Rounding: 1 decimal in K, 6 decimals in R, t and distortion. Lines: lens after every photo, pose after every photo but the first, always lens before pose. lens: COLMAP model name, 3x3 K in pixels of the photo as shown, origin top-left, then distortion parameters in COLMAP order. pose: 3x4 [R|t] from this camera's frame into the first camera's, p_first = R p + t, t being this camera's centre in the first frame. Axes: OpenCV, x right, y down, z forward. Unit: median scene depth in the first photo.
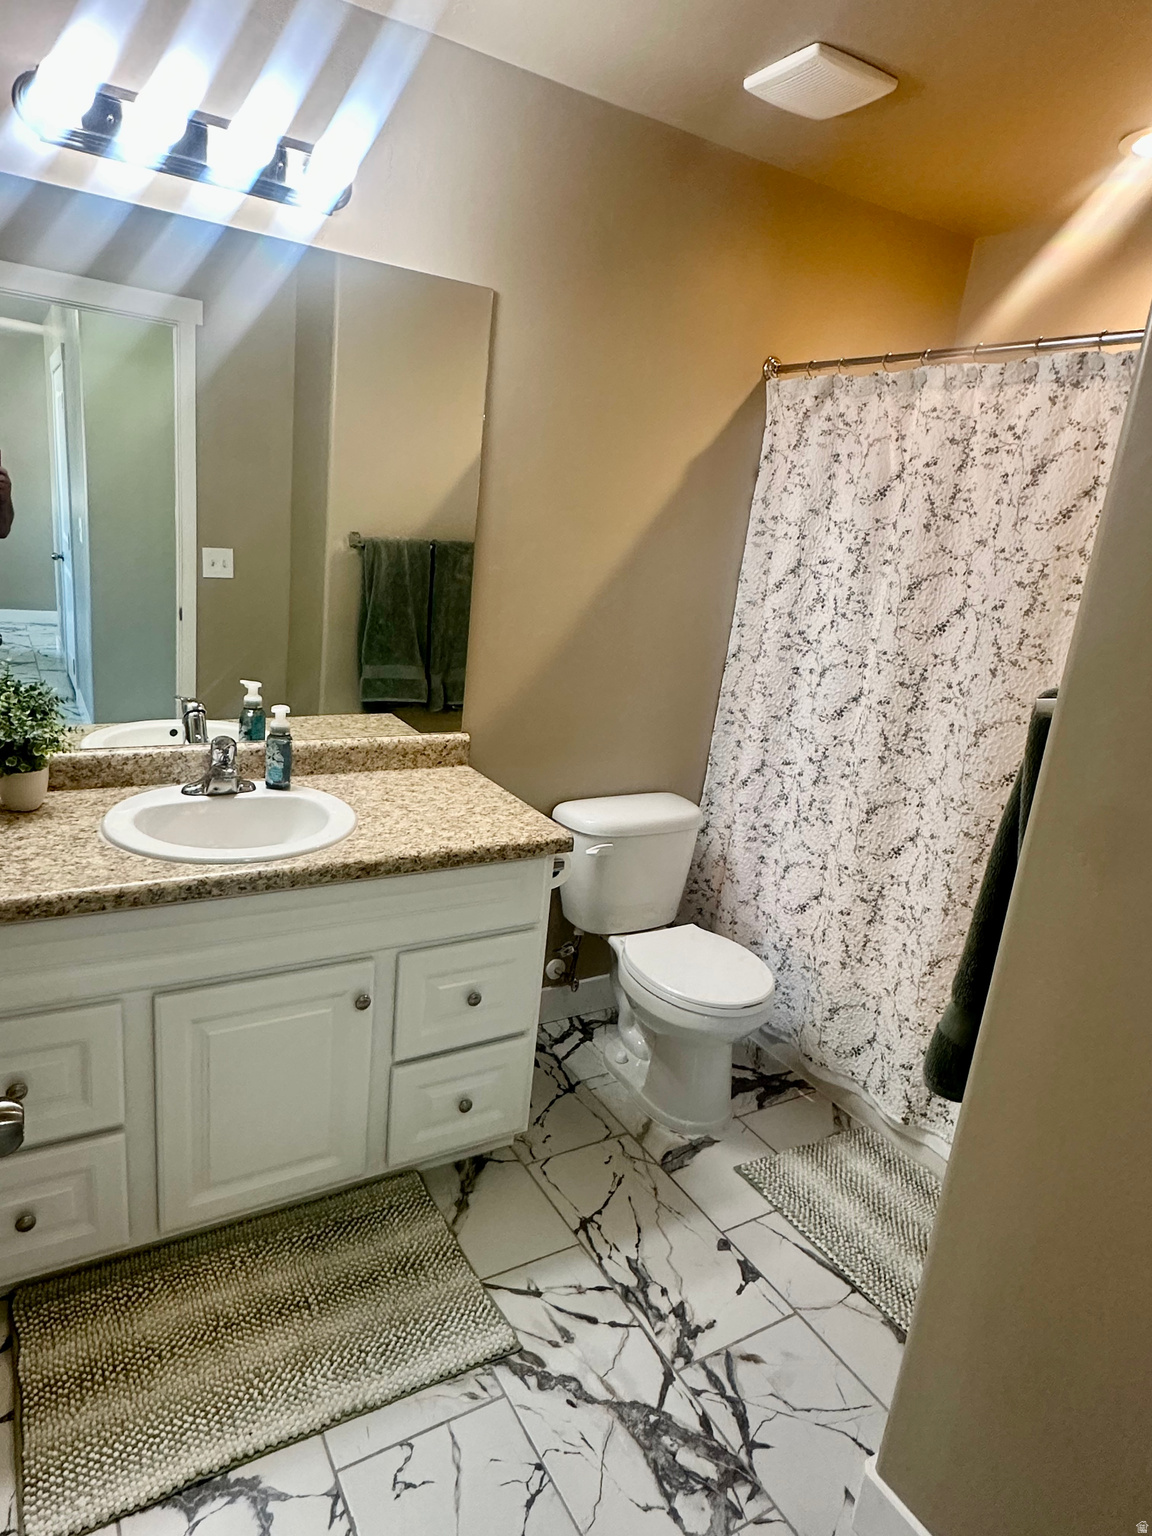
lens RADIAL K [[928.9, 0, 574.7], [0, 928.9, 764.5], [0, 0, 1]] dist [-0.000642, 0.001580]
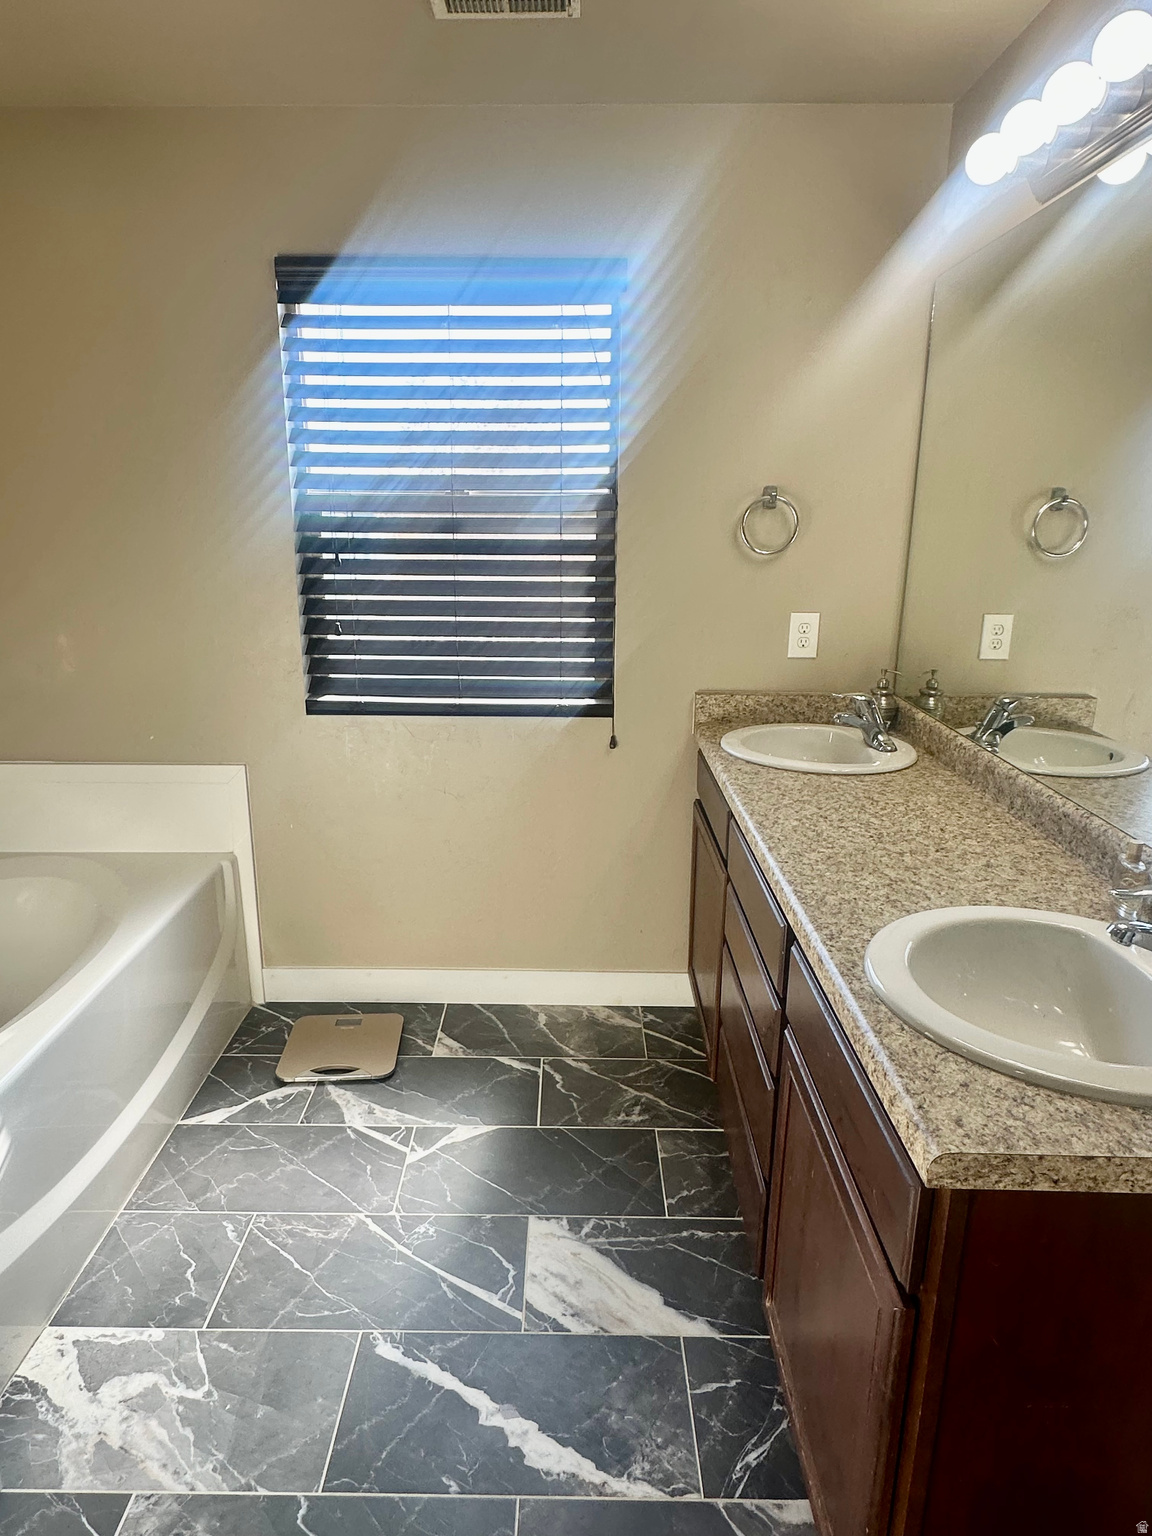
lens RADIAL K [[928.9, 0, 563.6], [0, 928.9, 764.4], [0, 0, 1]] dist [-0.000642, 0.001580]
pose [[-0.523693, 0.130481, -0.841855, 0.636169], [-0.279880, 0.906996, 0.314683, -0.189537], [0.804620, 0.400416, -0.438468, 1.083822]]
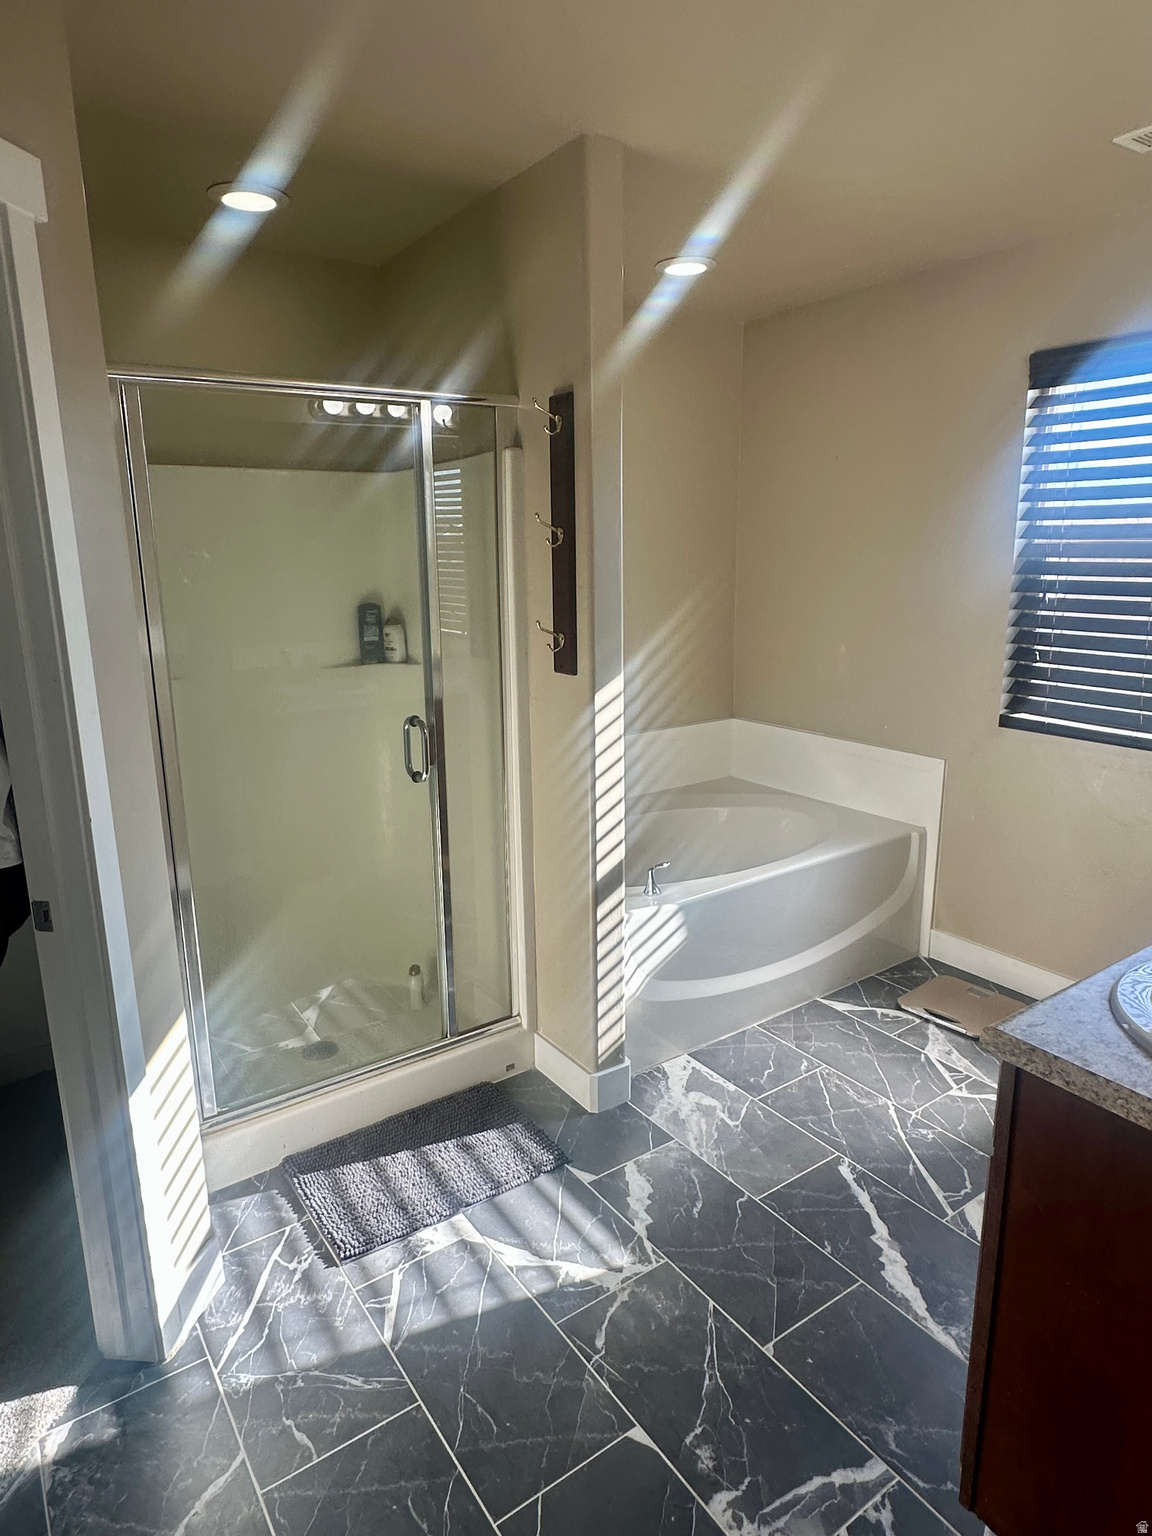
lens RADIAL K [[928.9, 0, 566.6], [0, 928.9, 753.1], [0, 0, 1]] dist [-0.000642, 0.001580]
pose [[-0.995435, -0.063479, -0.071268, 0.543003], [-0.089558, 0.879371, 0.467639, -0.360733], [0.032986, 0.471887, -0.881042, 1.550248]]
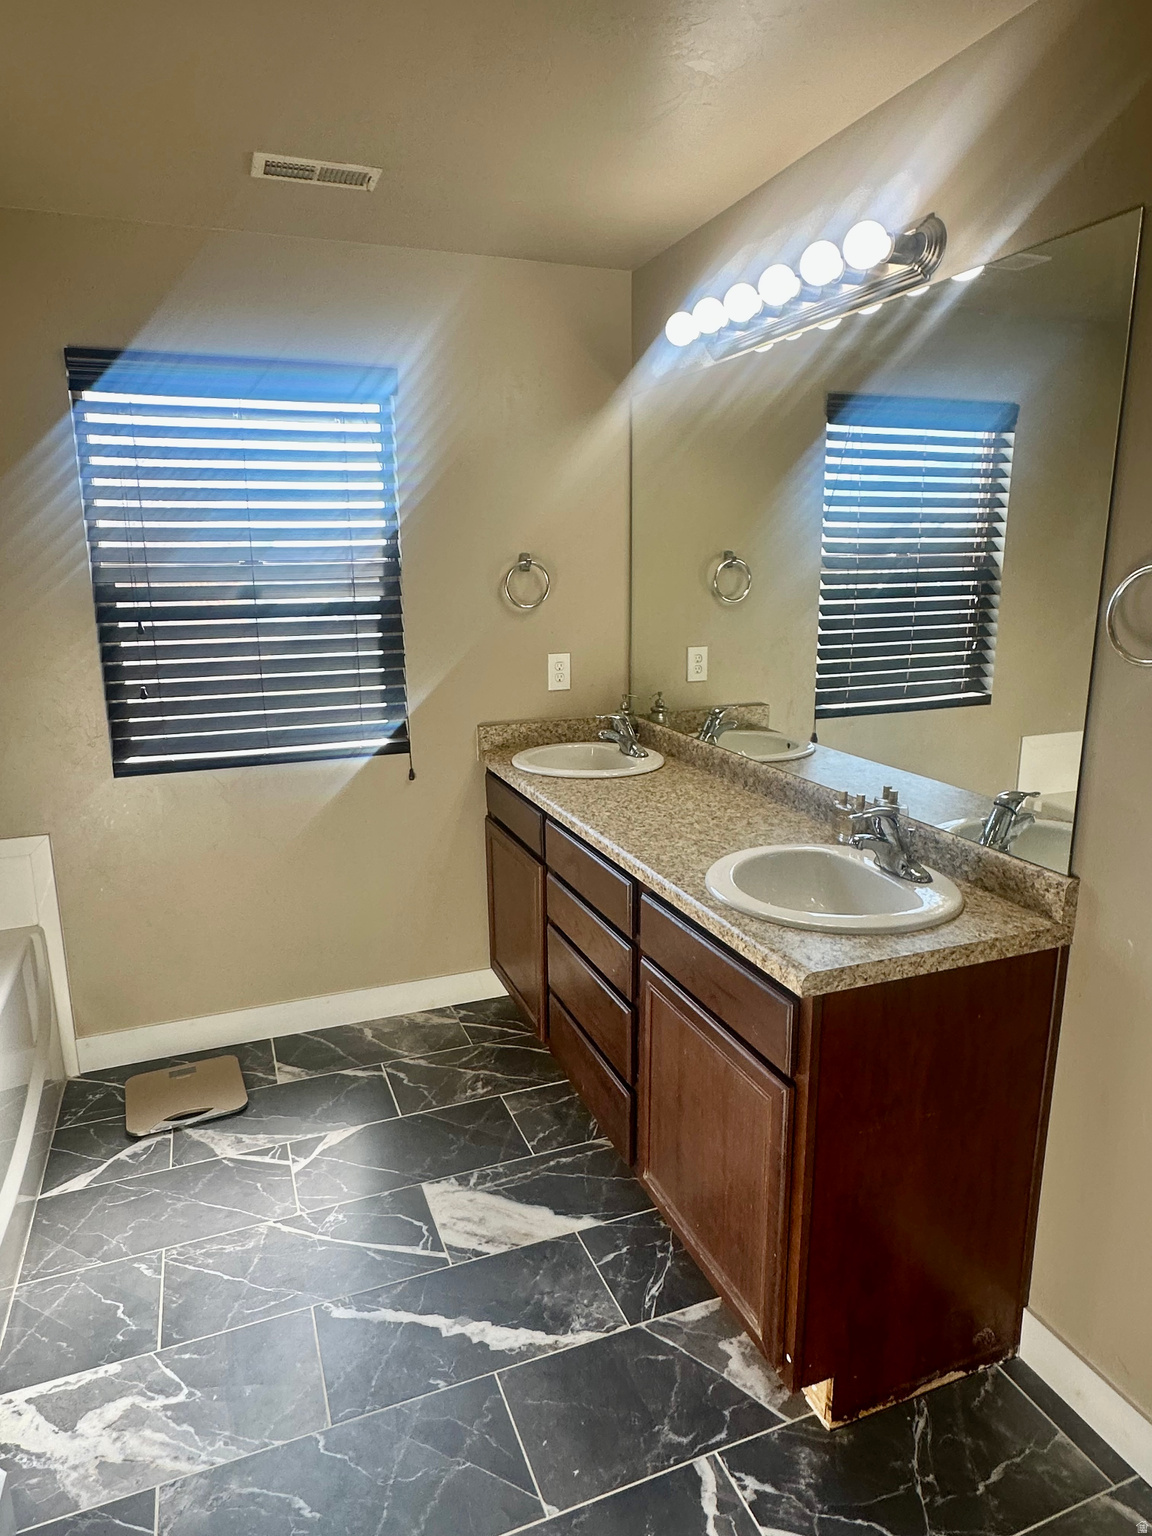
lens RADIAL K [[928.9, 0, 564.2], [0, 928.9, 753.2], [0, 0, 1]] dist [-0.000642, 0.001580]
pose [[-0.175250, 0.115385, -0.977739, 0.908093], [-0.268545, 0.949848, 0.160228, -0.164279], [0.947191, 0.290647, -0.135474, 0.980655]]
